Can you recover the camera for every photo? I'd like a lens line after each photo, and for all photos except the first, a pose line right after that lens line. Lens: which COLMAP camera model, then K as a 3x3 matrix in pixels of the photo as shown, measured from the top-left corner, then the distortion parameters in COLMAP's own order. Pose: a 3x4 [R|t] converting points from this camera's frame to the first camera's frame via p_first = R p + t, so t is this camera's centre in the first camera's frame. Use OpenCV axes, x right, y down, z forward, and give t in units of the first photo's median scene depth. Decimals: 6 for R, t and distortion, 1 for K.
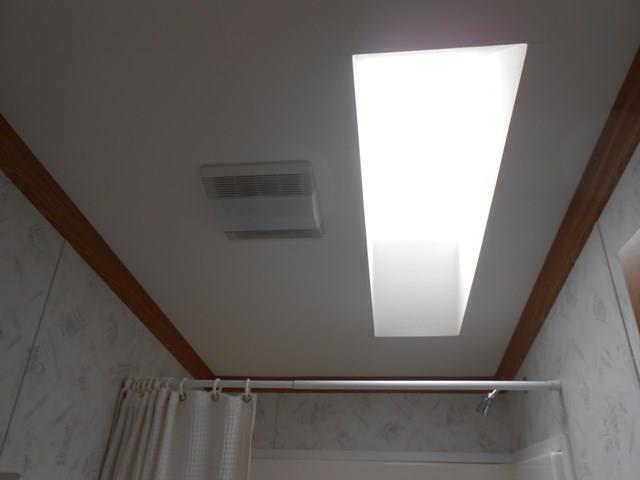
lens RADIAL K [[510.5, 0, 317.6], [0, 510.5, 242.2], [0, 0, 1]] dist [-0.010781, 0.035072]
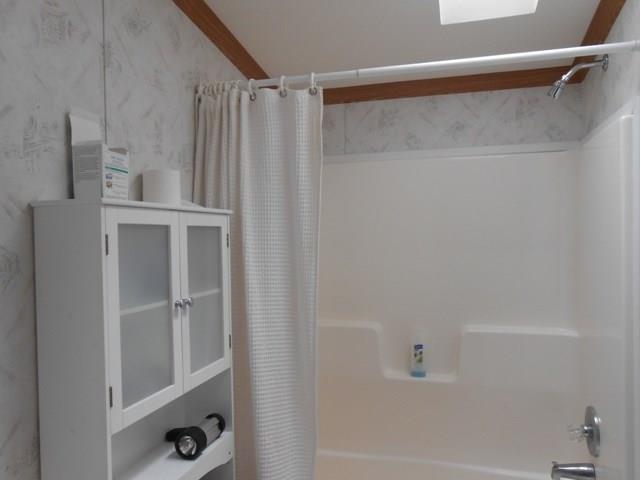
lens RADIAL K [[510.5, 0, 317.6], [0, 510.5, 242.2], [0, 0, 1]] dist [-0.010781, 0.035072]
pose [[0.988105, -0.049061, -0.145742, 0.005436], [0.110661, 0.884941, 0.452365, 0.108956], [0.106780, -0.463112, 0.879844, -0.048305]]
